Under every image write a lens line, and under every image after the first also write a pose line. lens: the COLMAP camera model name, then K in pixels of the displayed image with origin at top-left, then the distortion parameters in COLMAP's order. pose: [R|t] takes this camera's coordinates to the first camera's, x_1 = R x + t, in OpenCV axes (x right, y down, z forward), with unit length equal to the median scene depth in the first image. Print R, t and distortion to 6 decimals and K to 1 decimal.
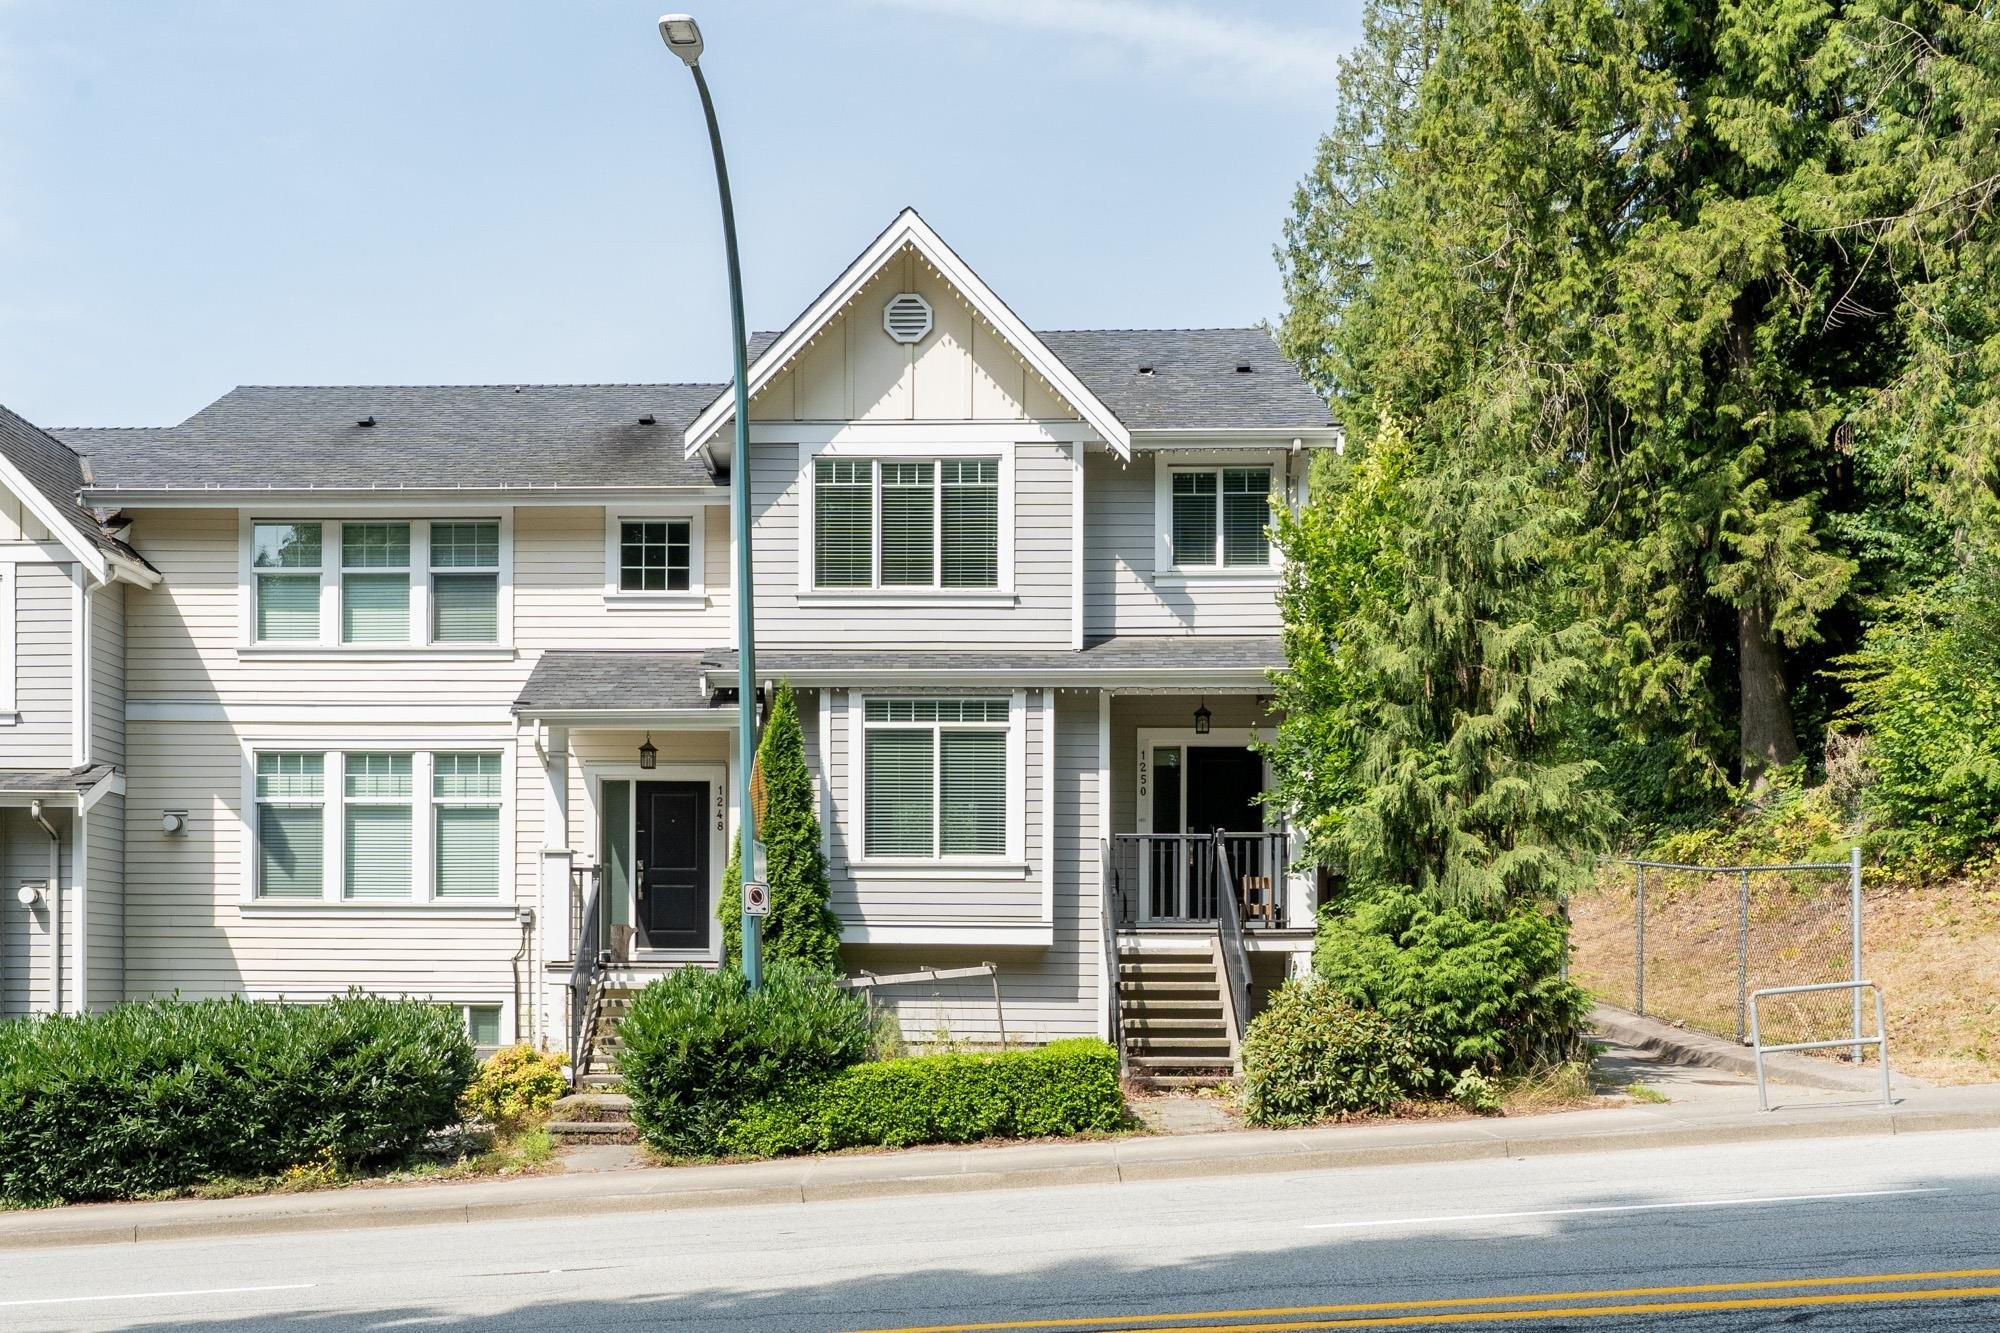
lens RADIAL K [[2427.9, 0, 998.2], [0, 2427.9, 646.3], [0, 0, 1]] dist [0.017551, 0.000000]
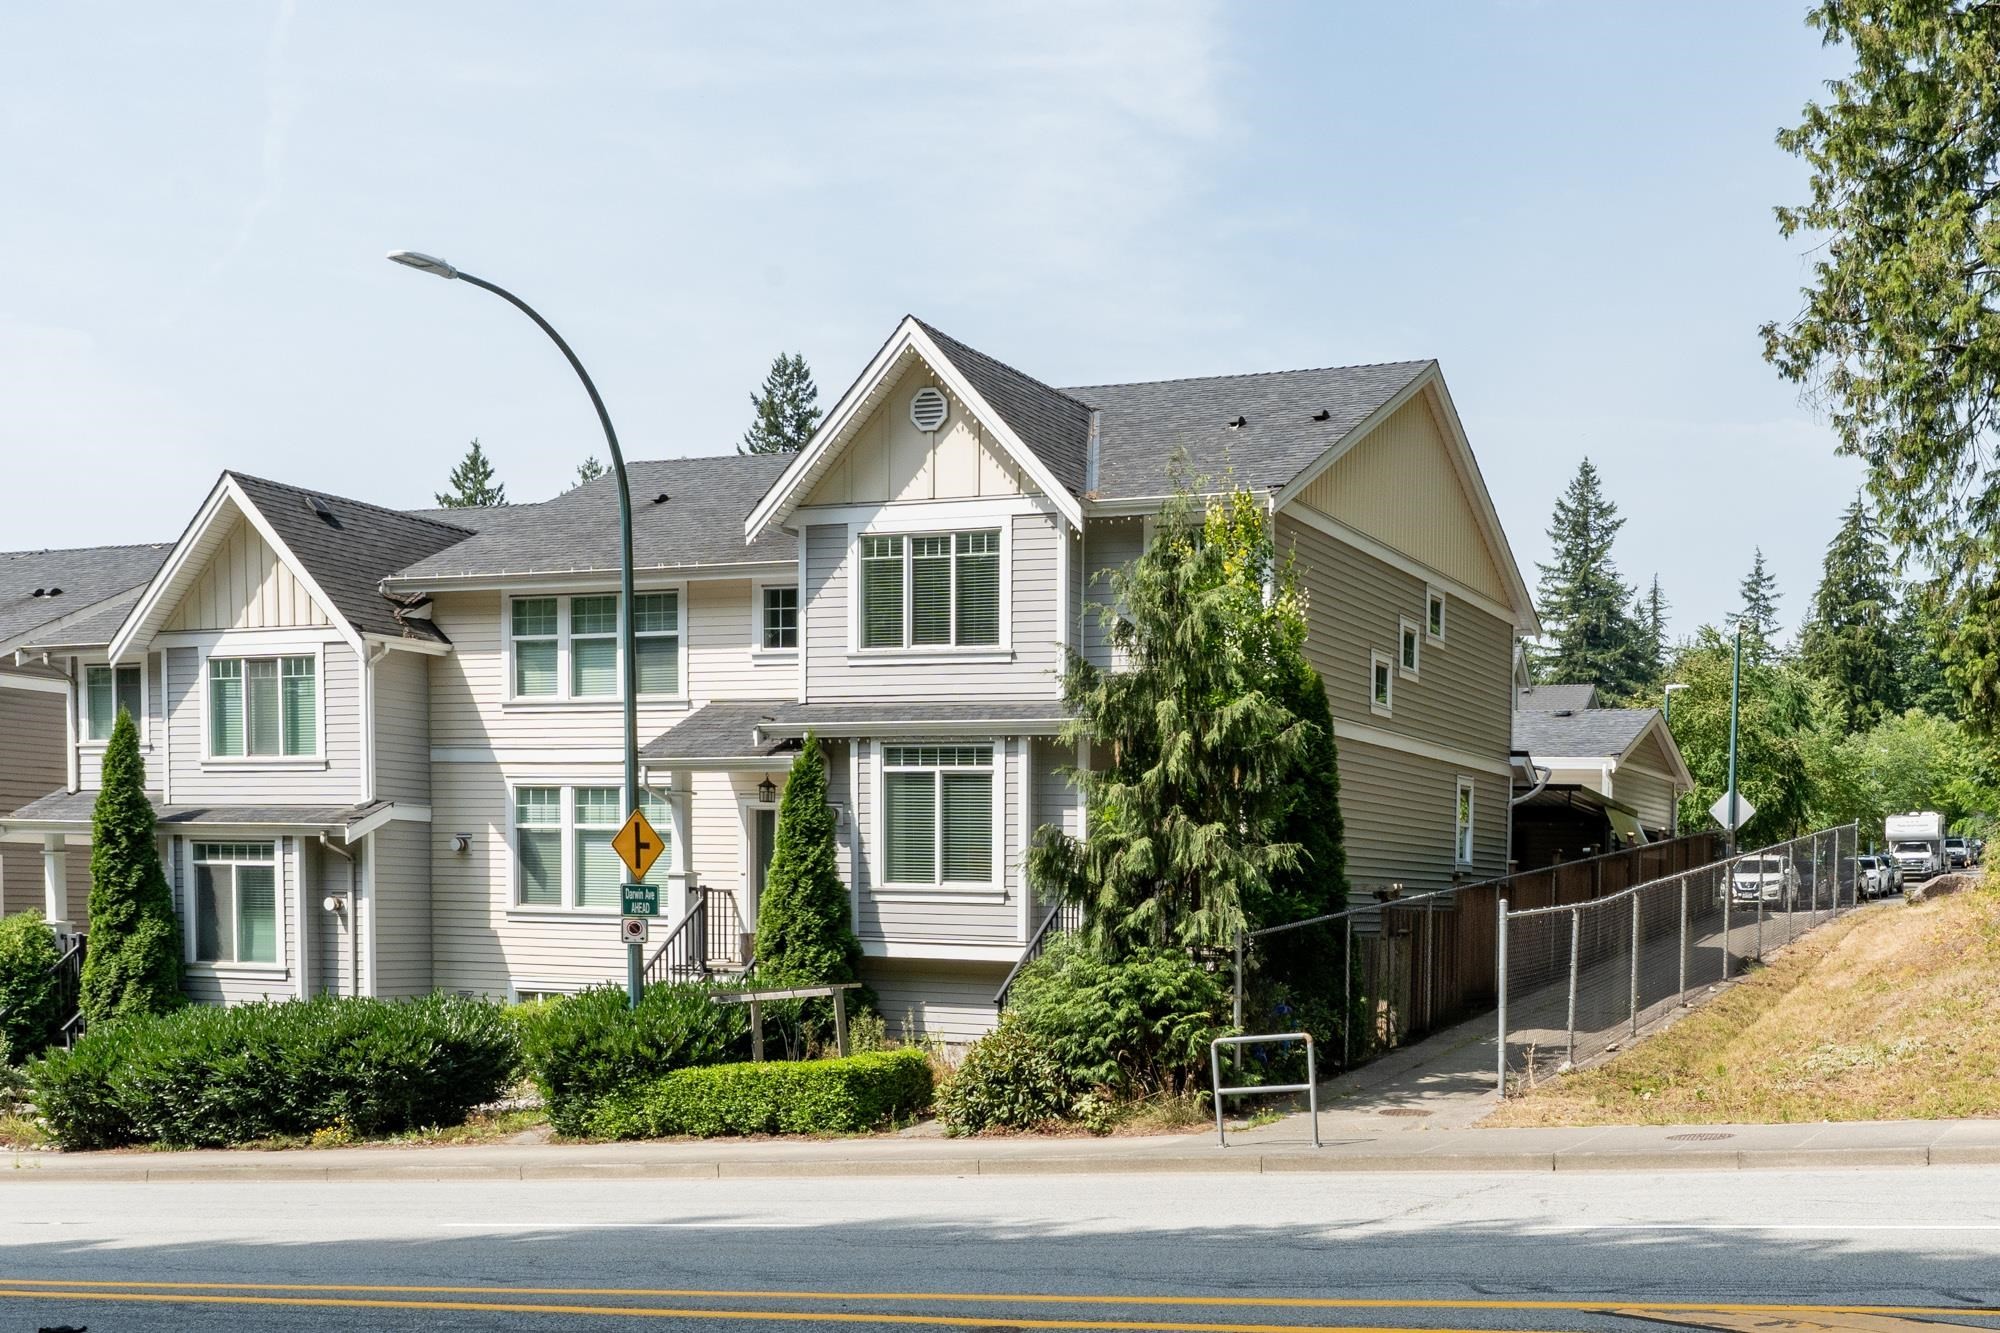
lens RADIAL K [[2427.9, 0, 1002.0], [0, 2427.9, 685.5], [0, 0, 1]] dist [0.017551, 0.000000]
pose [[0.926353, -0.022614, -0.375977, 0.423307], [0.036187, 0.998922, 0.029076, -0.037944], [0.374914, -0.040540, 0.926173, -0.048012]]
